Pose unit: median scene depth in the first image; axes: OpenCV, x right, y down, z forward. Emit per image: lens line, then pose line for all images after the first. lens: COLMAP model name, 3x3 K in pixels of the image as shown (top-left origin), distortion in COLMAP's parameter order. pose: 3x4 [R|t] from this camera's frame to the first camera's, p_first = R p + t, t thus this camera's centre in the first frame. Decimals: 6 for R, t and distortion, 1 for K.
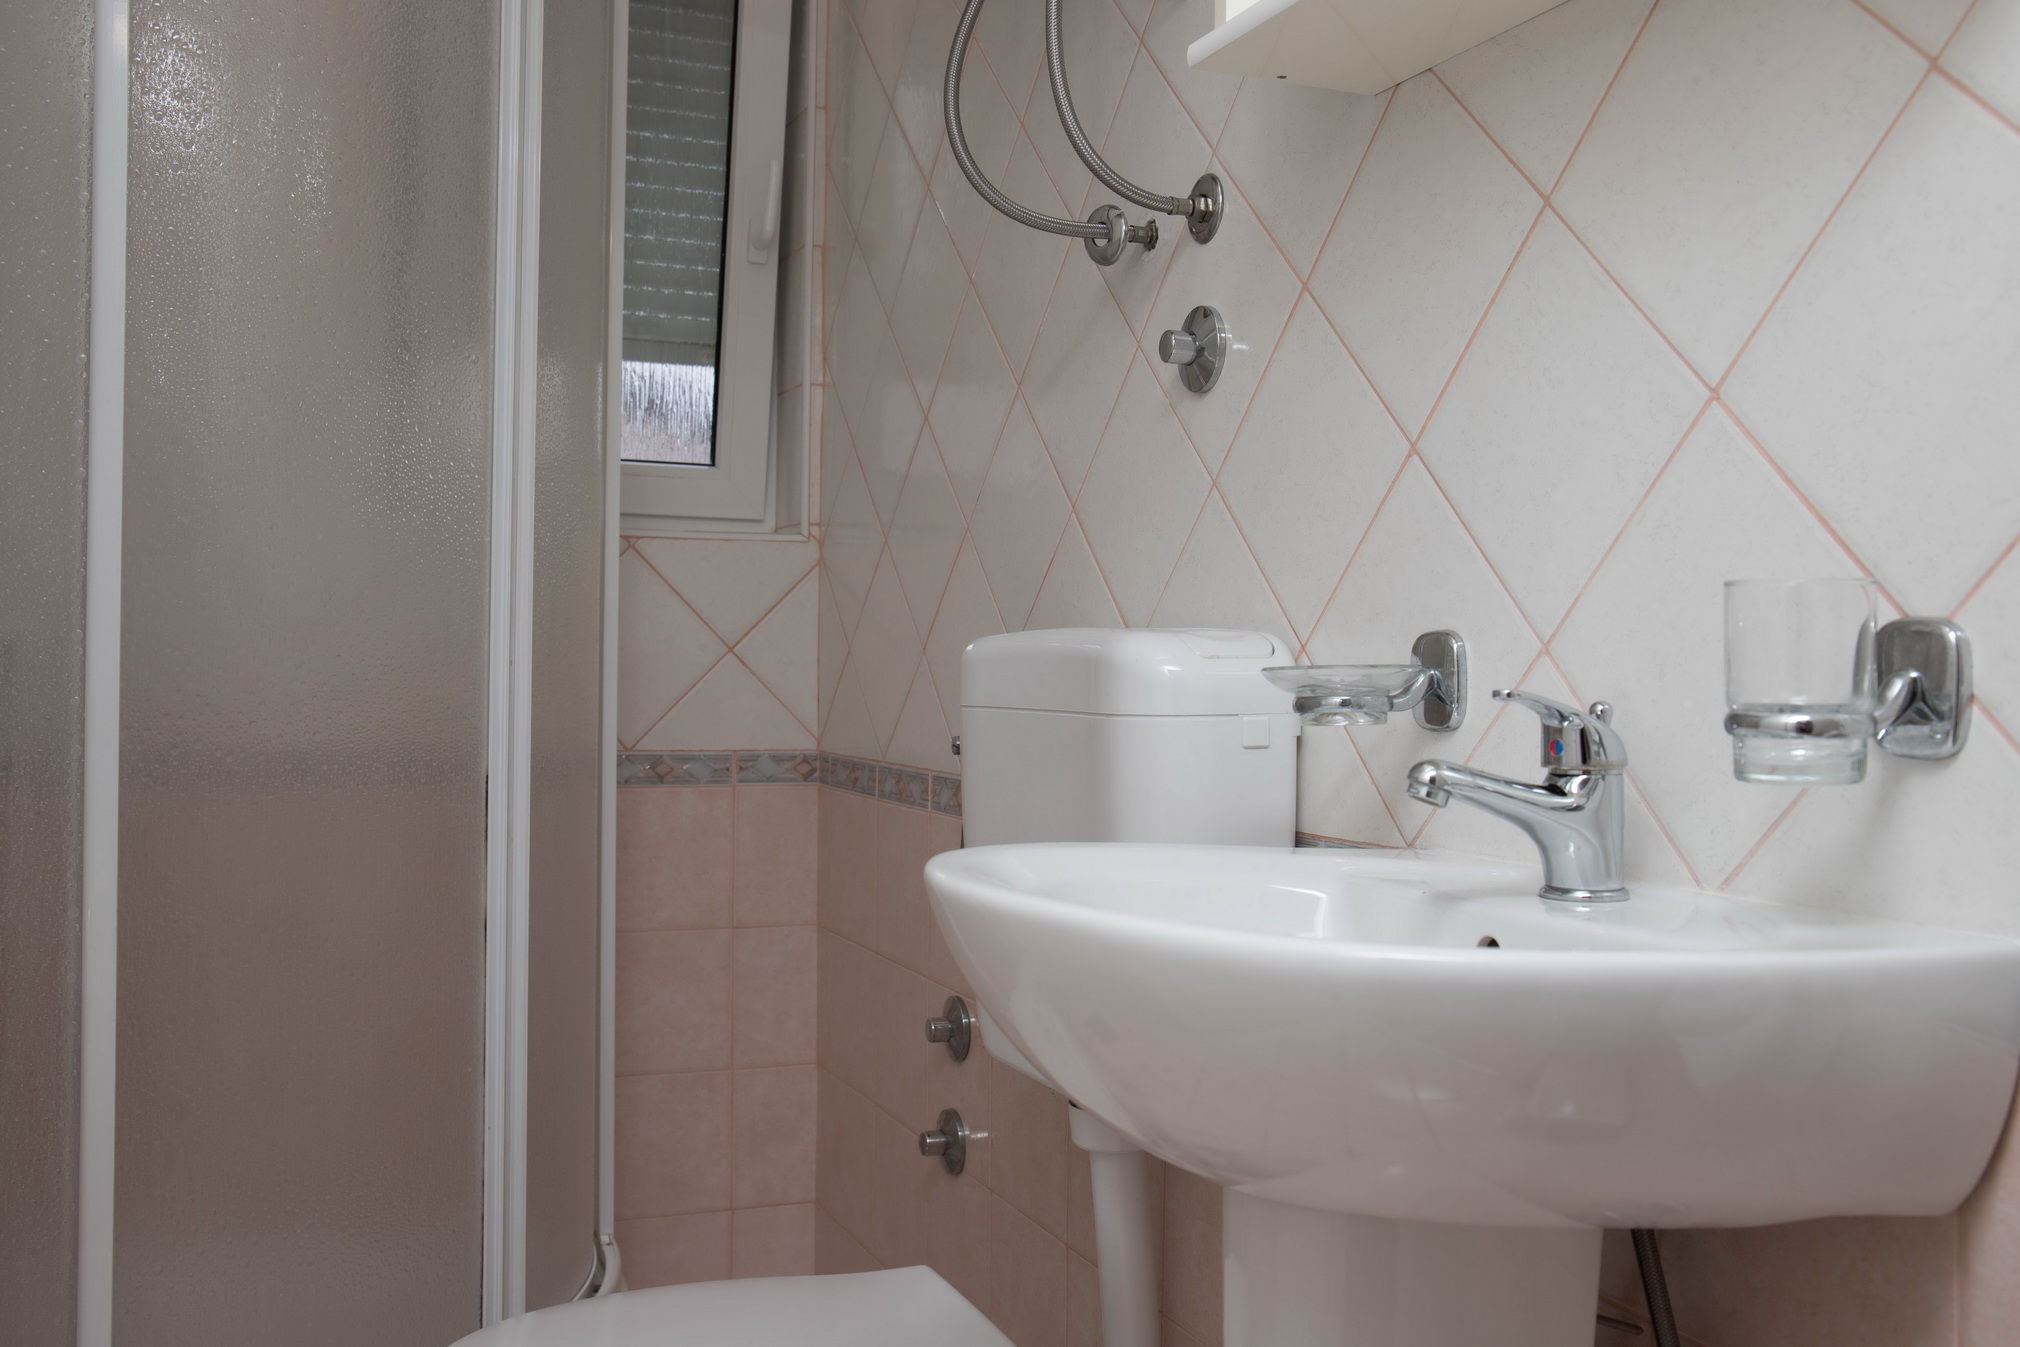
lens RADIAL K [[1829.0, 0, 1017.2], [0, 1829.0, 660.8], [0, 0, 1]] dist [-0.081012, 0.028061]
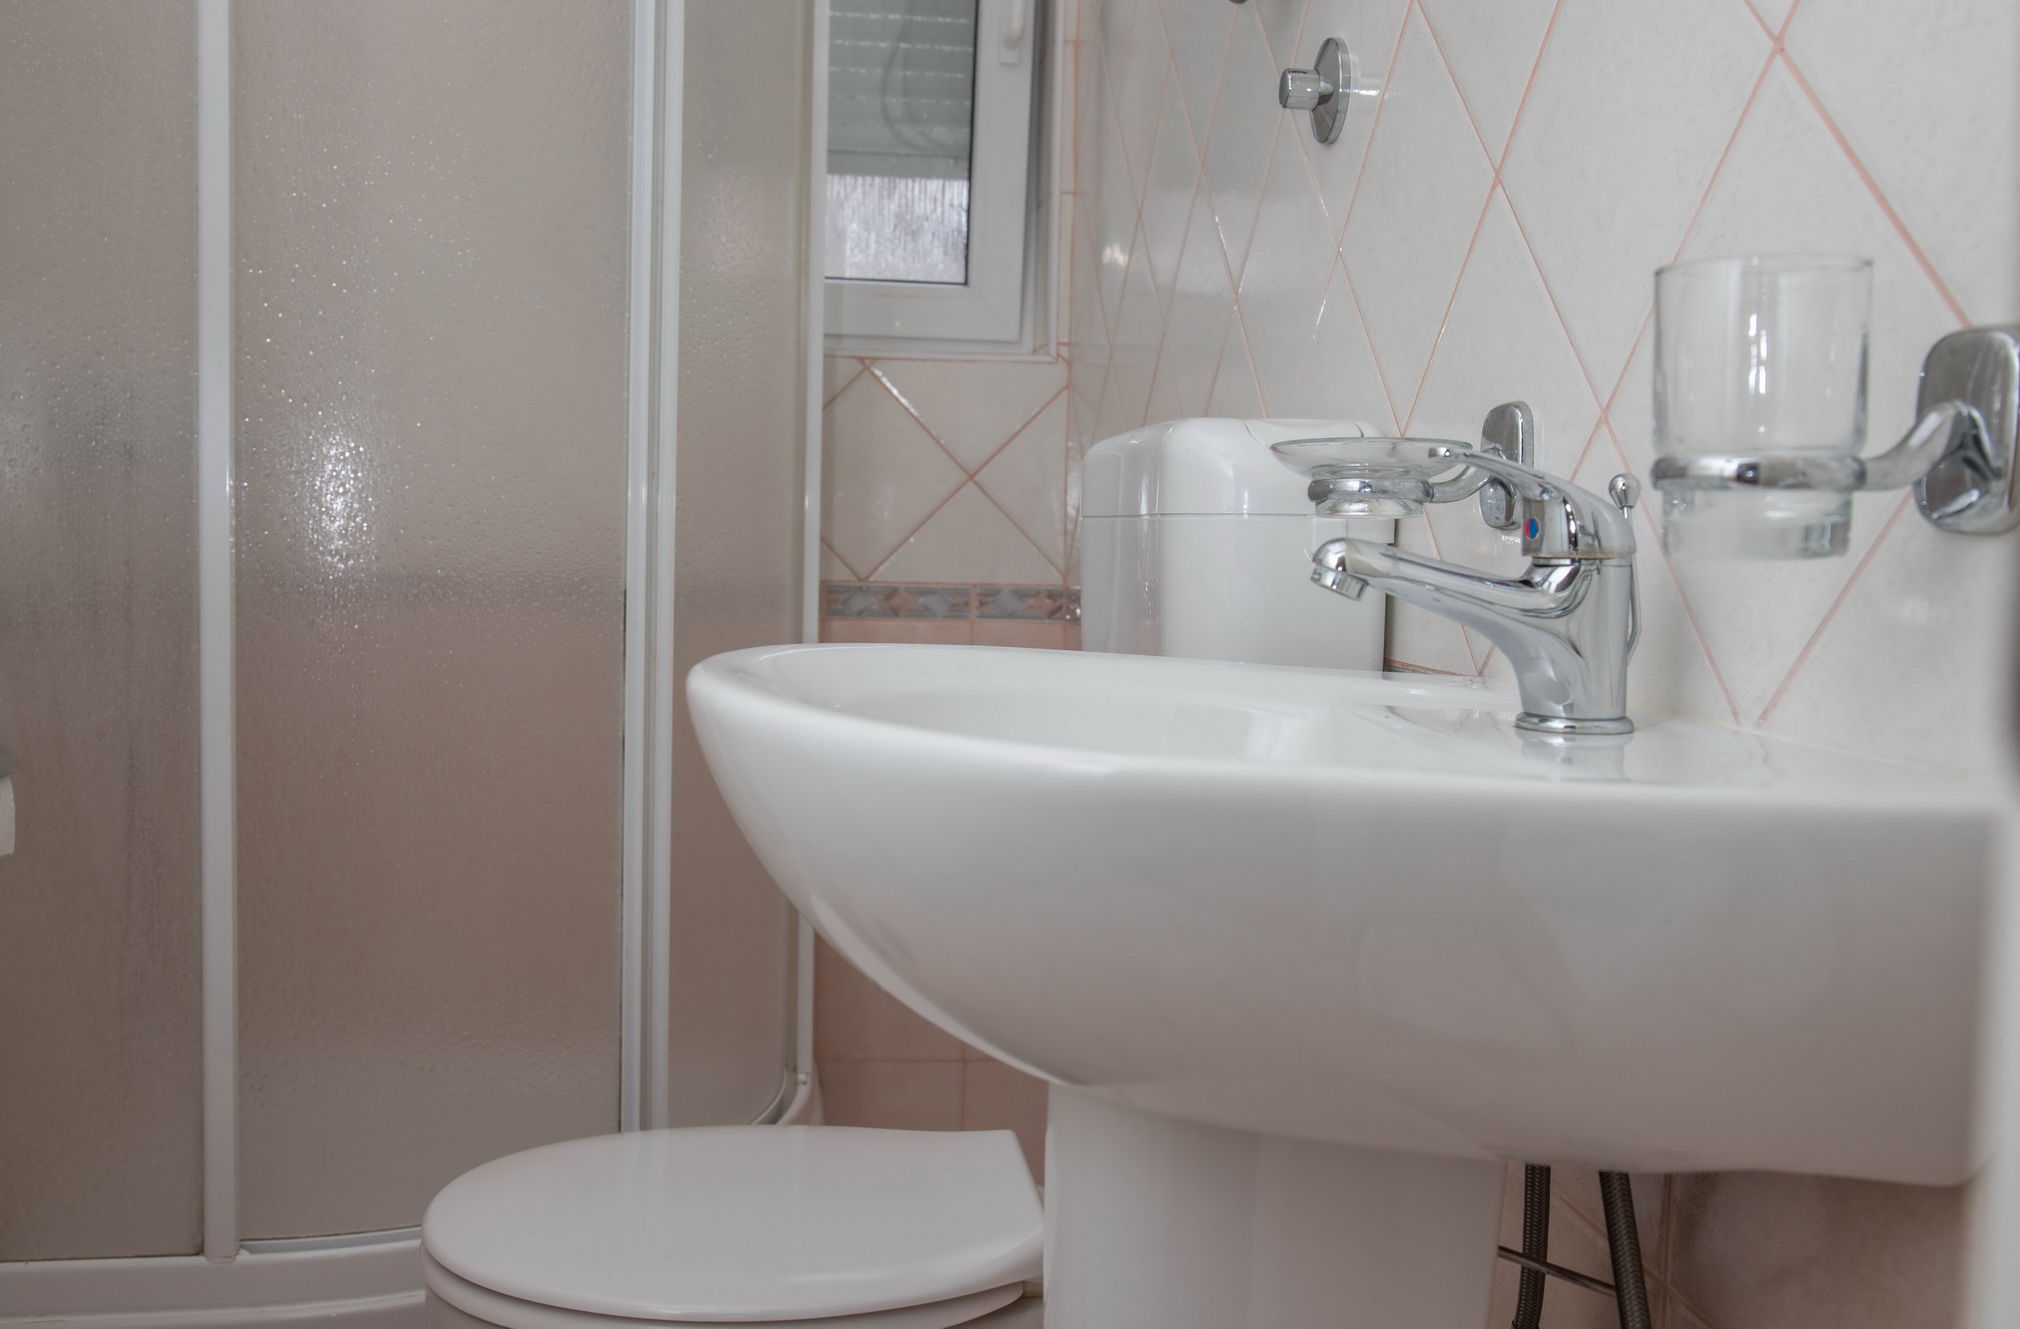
lens RADIAL K [[1829.0, 0, 1007.3], [0, 1829.0, 667.5], [0, 0, 1]] dist [-0.081012, 0.028061]
pose [[0.960552, 0.031161, -0.276351, 0.221623], [-0.011207, 0.997233, 0.073491, 0.038980], [0.277876, -0.067495, 0.958243, 0.157722]]
